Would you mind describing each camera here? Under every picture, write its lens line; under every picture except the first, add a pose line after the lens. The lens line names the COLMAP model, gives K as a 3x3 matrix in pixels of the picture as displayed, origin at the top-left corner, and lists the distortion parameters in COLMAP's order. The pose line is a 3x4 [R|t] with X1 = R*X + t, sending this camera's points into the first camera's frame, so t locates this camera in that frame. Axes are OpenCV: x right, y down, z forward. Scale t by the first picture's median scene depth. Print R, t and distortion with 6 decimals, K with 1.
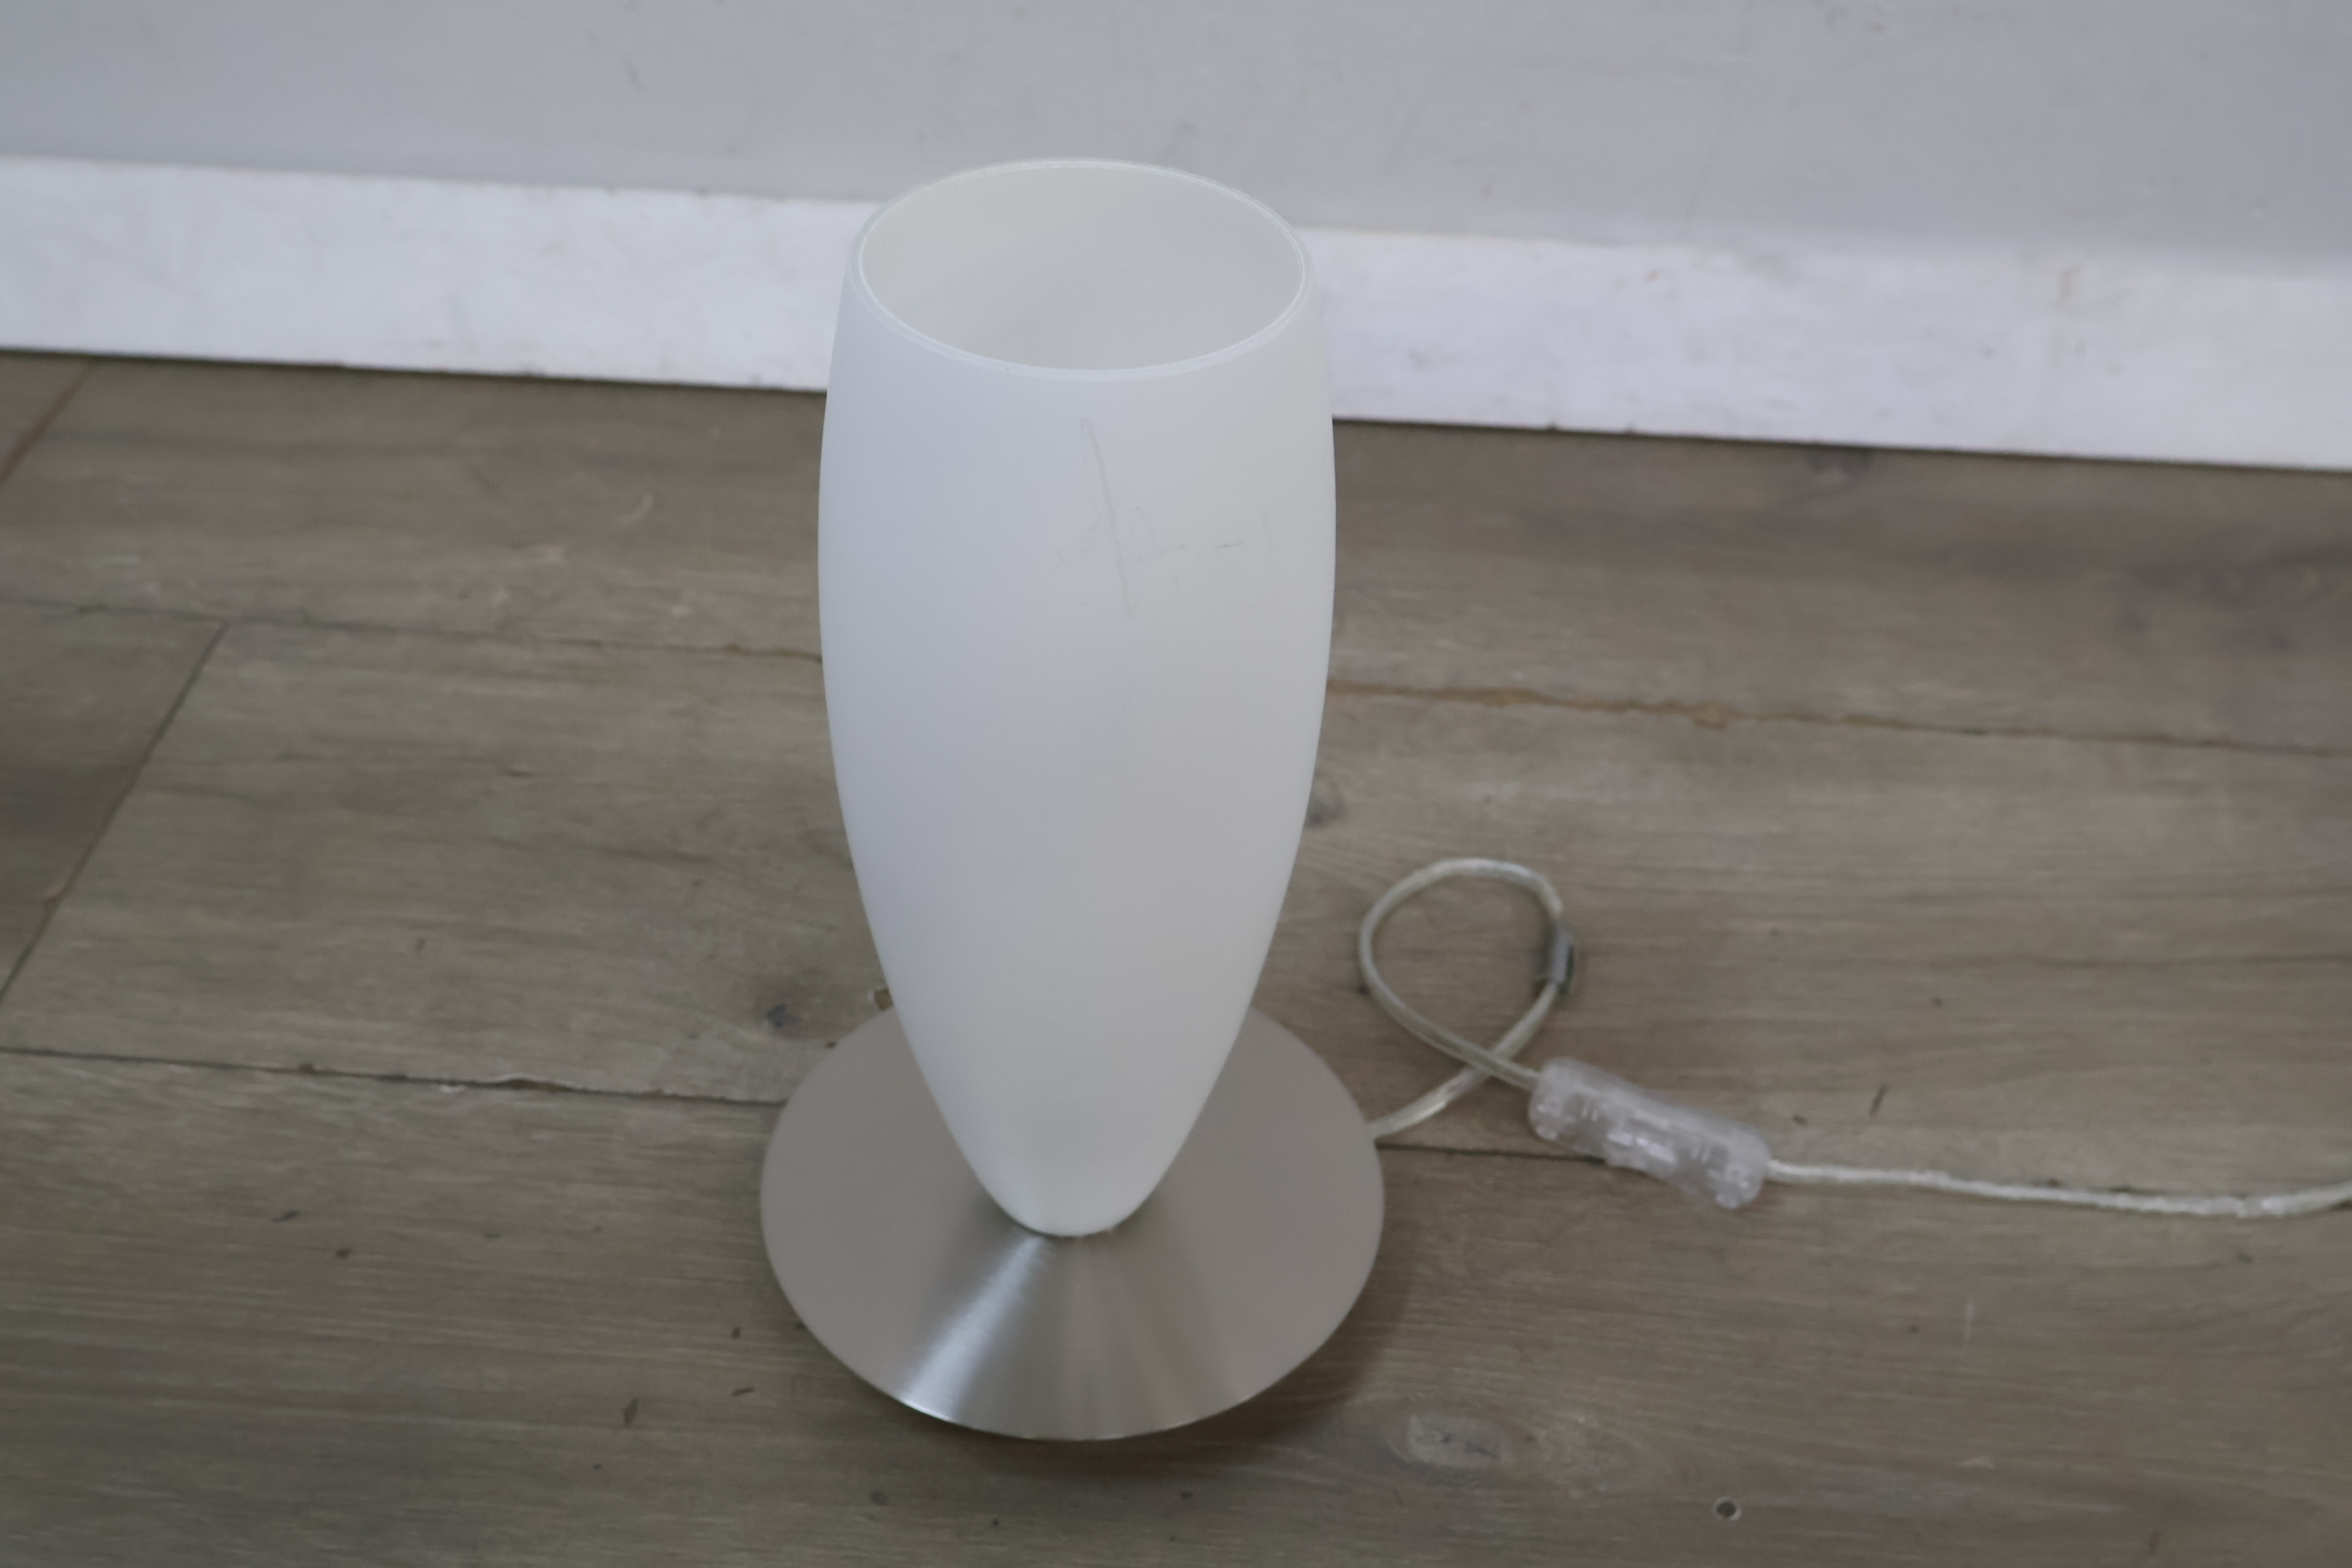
lens RADIAL K [[2429.2, 0, 1175.5], [0, 2429.2, 781.8], [0, 0, 1]] dist [0.000624, 0.000000]
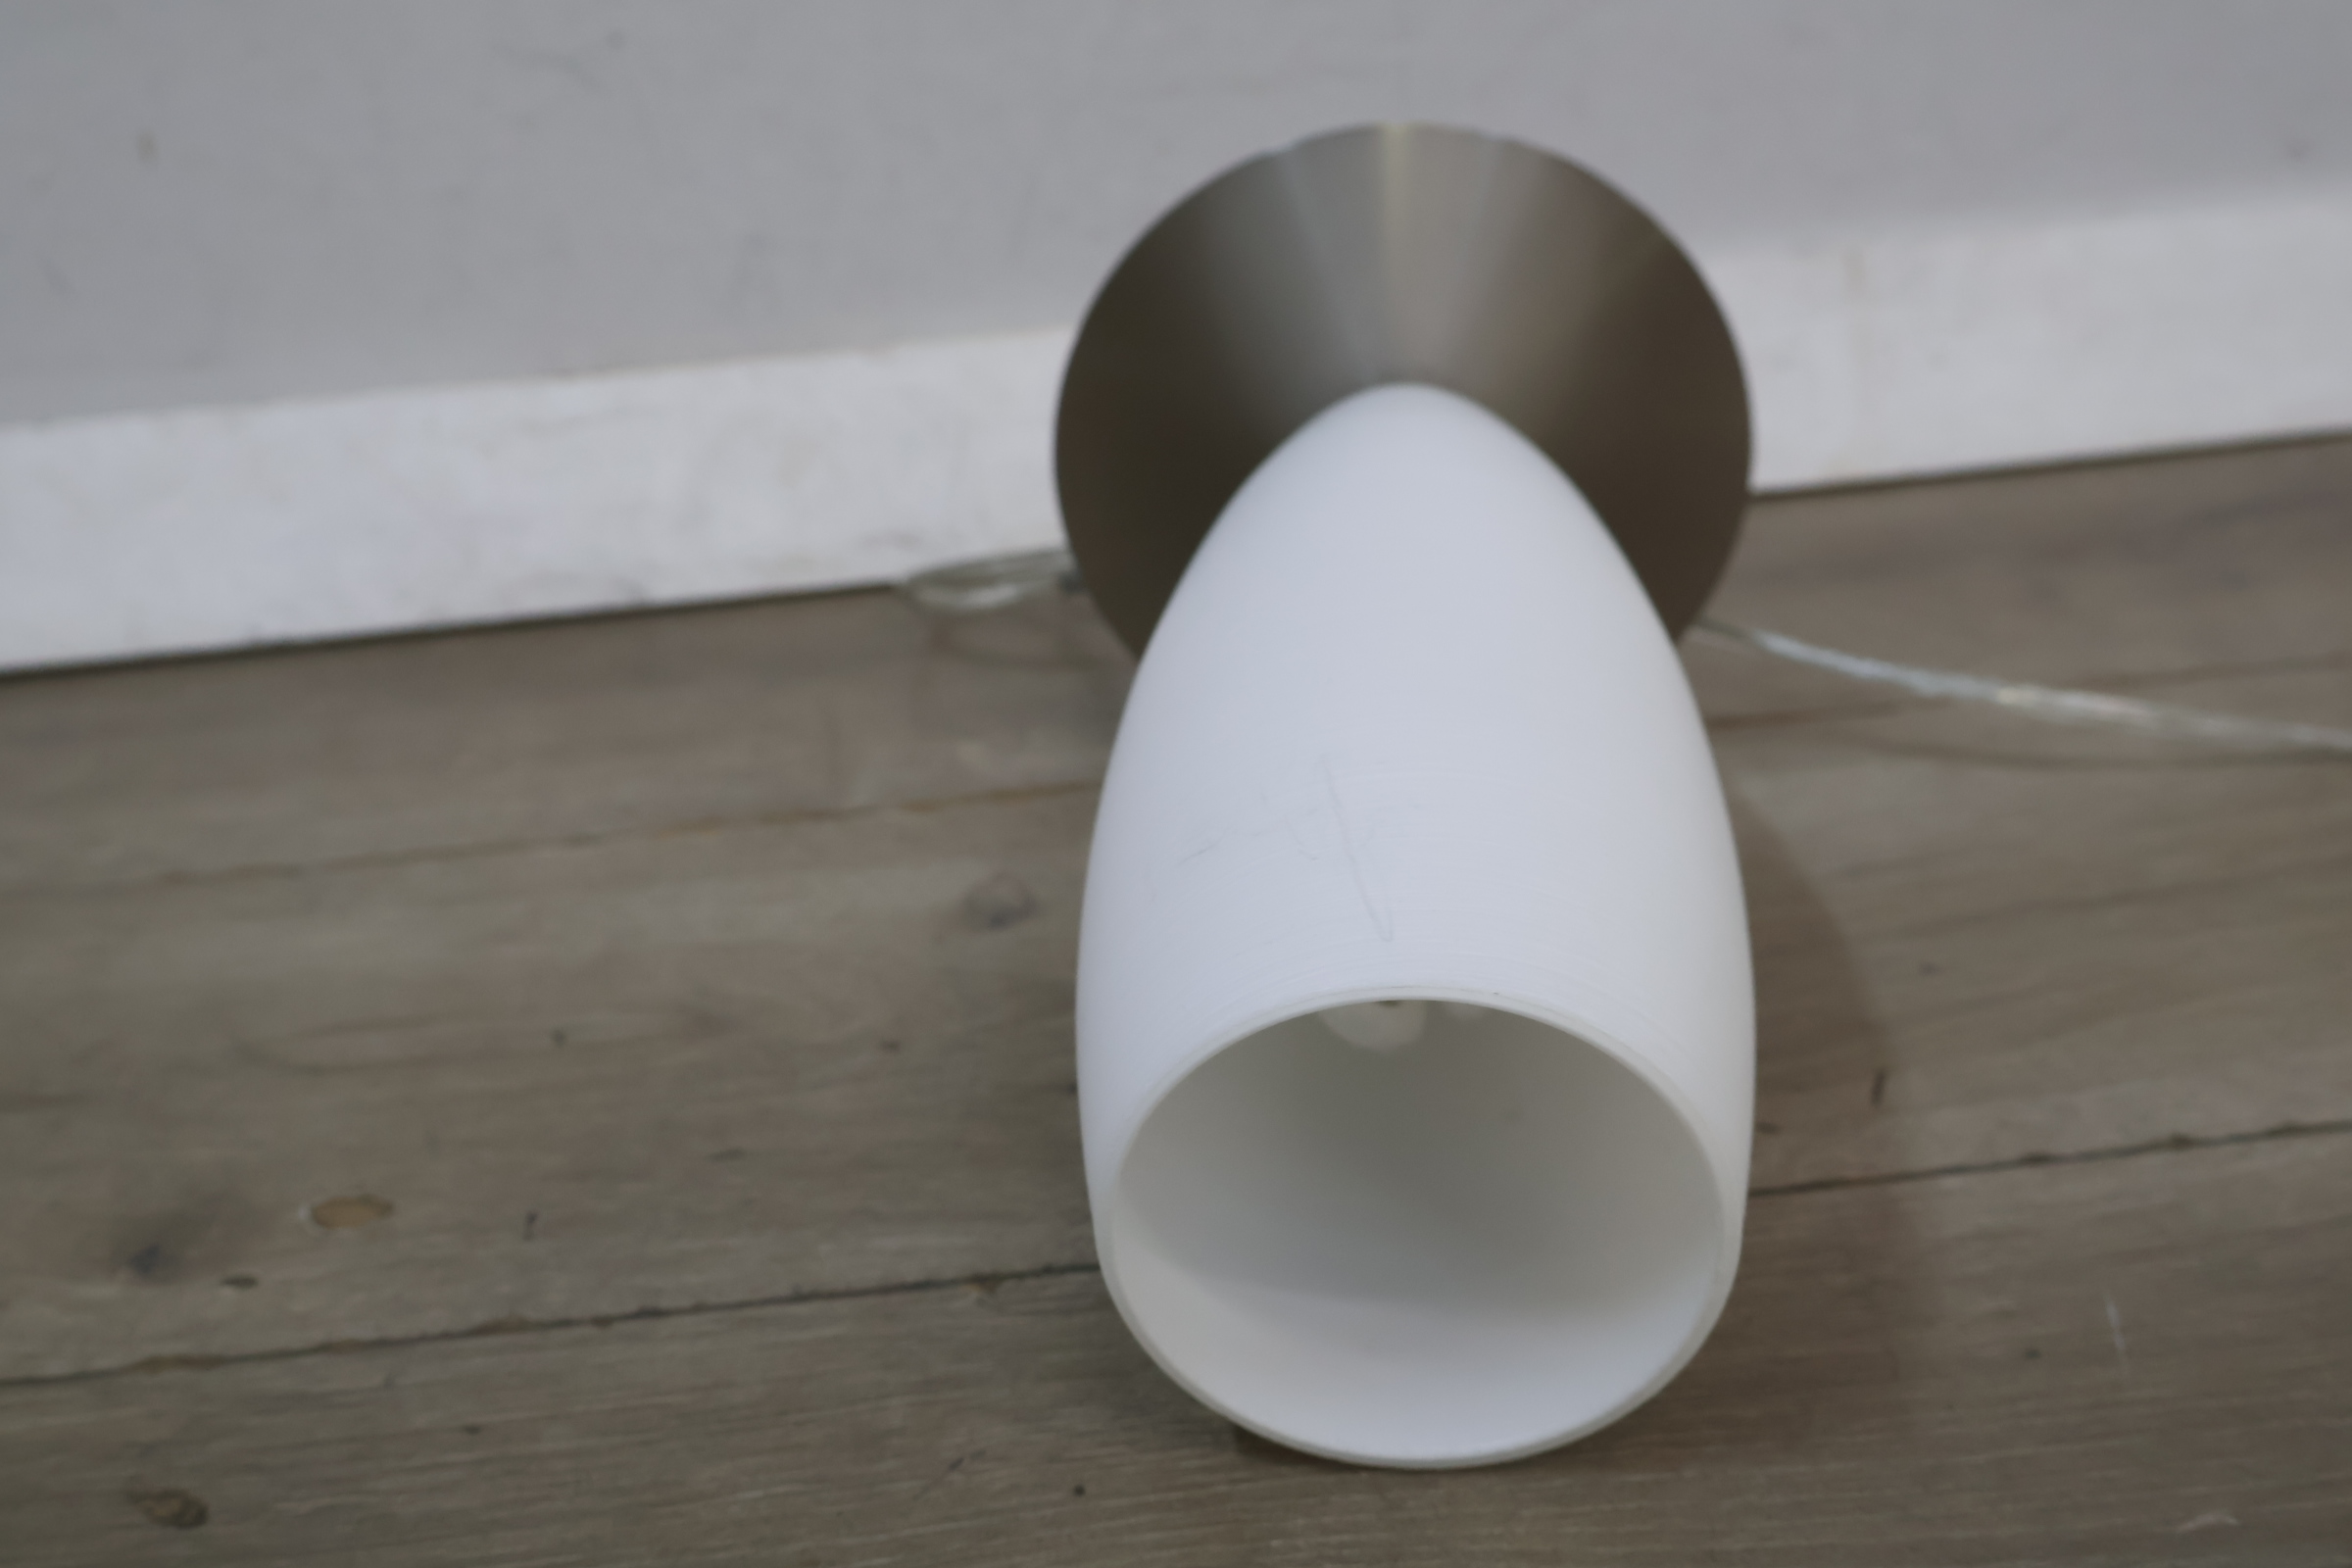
lens RADIAL K [[2429.2, 0, 1179.1], [0, 2429.2, 799.8], [0, 0, 1]] dist [0.000624, 0.000000]
pose [[0.984641, -0.157099, 0.076170, 0.065989], [0.172078, 0.946992, -0.271286, 0.192717], [-0.029514, 0.280227, 0.959480, 0.348468]]
